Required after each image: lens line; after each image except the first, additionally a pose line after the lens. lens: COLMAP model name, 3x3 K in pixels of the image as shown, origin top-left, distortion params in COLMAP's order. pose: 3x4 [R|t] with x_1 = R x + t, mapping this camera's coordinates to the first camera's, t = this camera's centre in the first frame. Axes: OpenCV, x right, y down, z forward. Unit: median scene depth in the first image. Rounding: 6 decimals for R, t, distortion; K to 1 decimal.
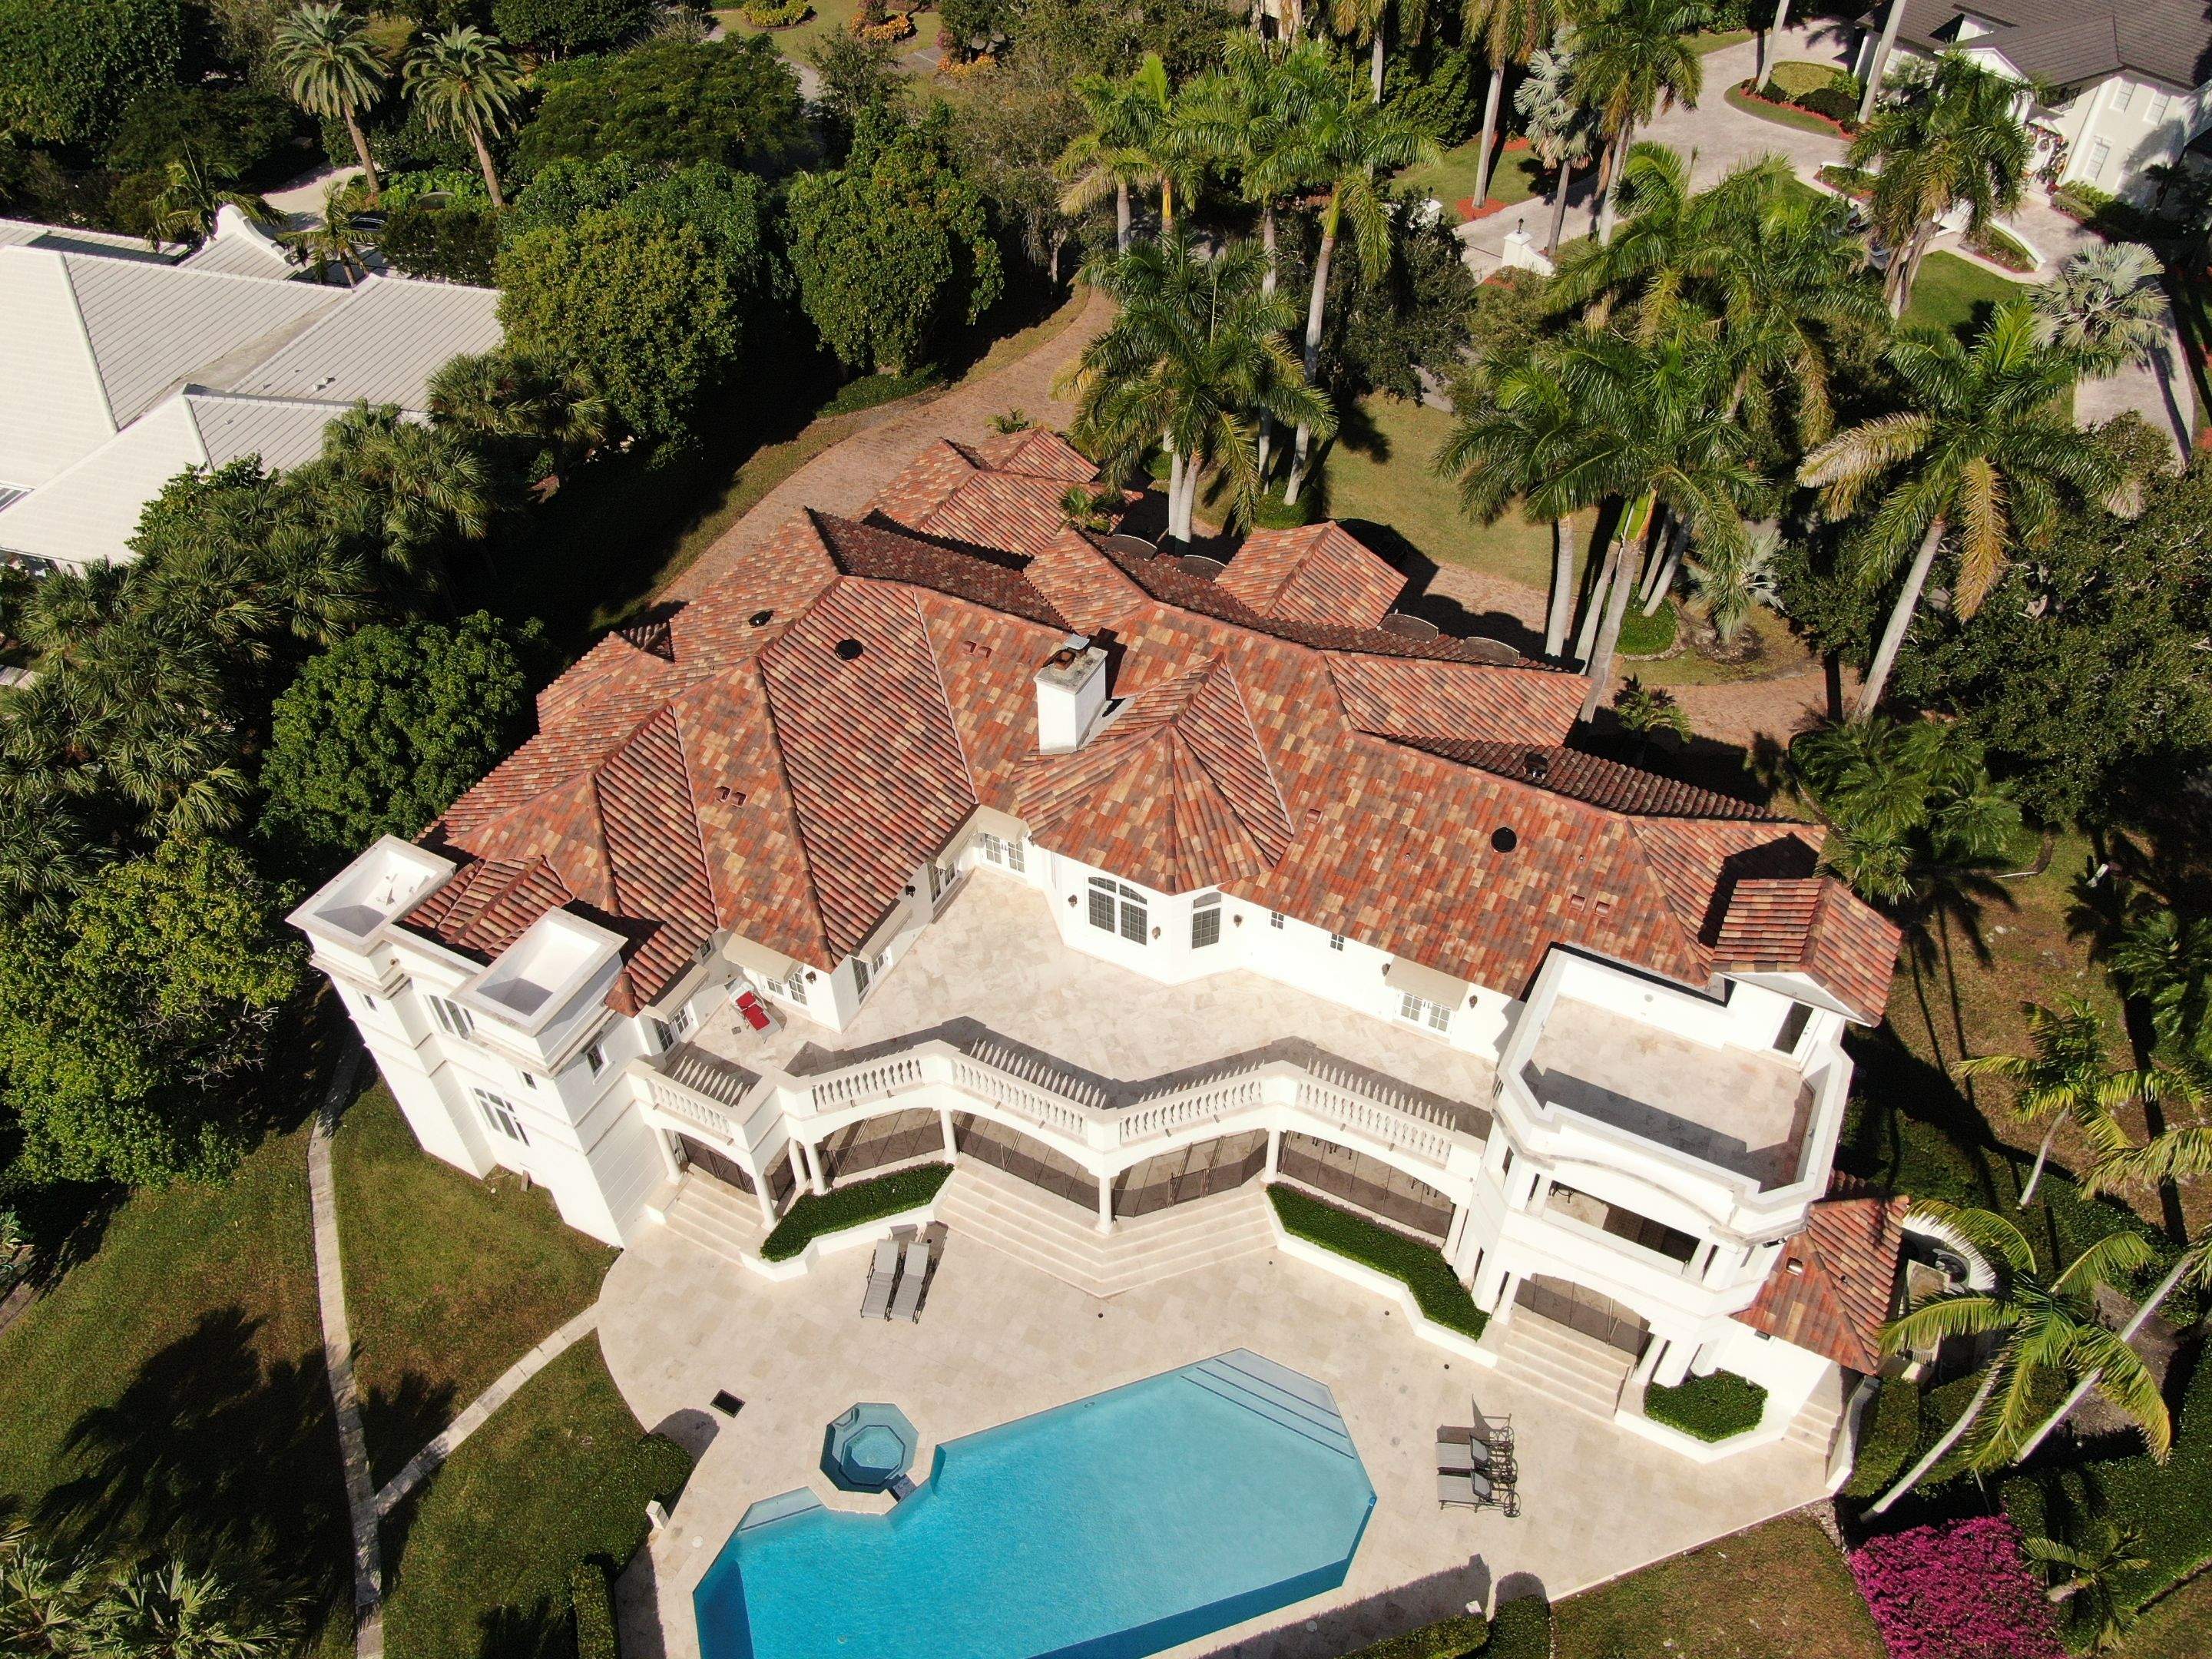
lens RADIAL K [[1586.4, 0, 1117.3], [0, 1586.4, 833.1], [0, 0, 1]] dist [-0.021837, 0.010450]
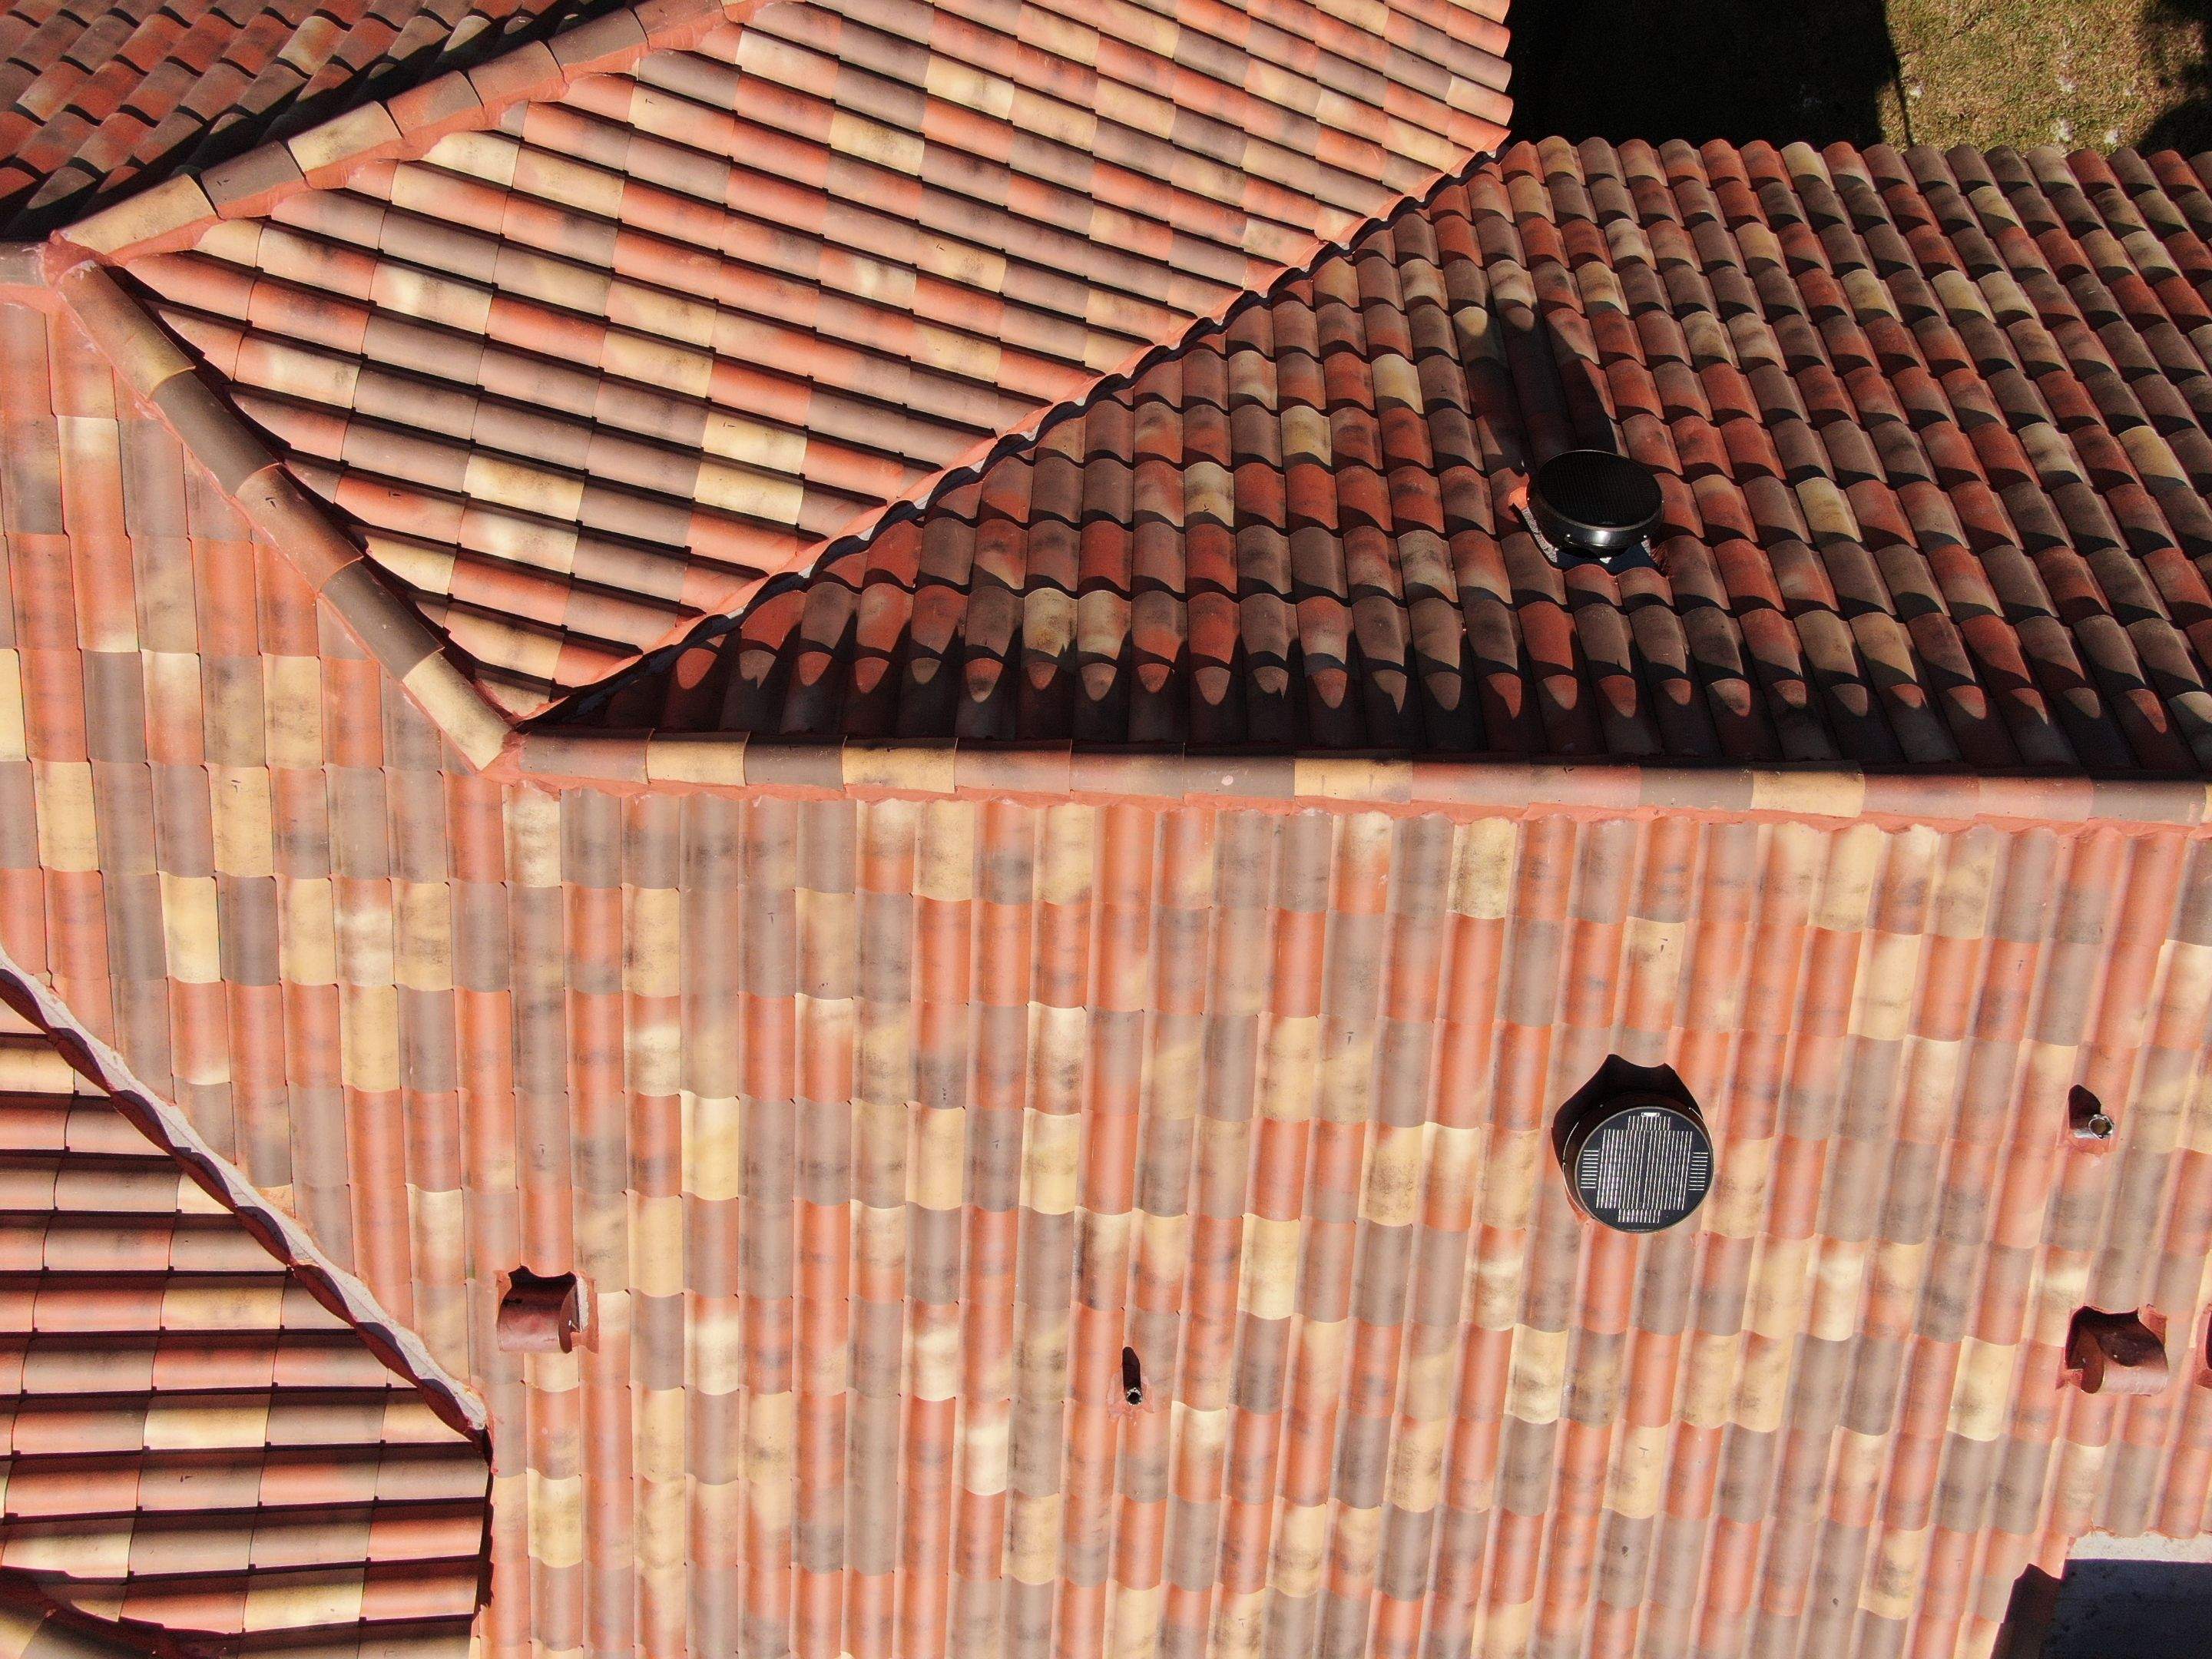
lens RADIAL K [[1586.4, 0, 1111.0], [0, 1586.4, 837.1], [0, 0, 1]] dist [-0.021837, 0.010450]
pose [[0.902728, -0.421397, 0.086645, 0.185373], [0.308548, 0.774519, 0.552194, -0.126278], [-0.299801, -0.471747, 0.829201, 0.856122]]
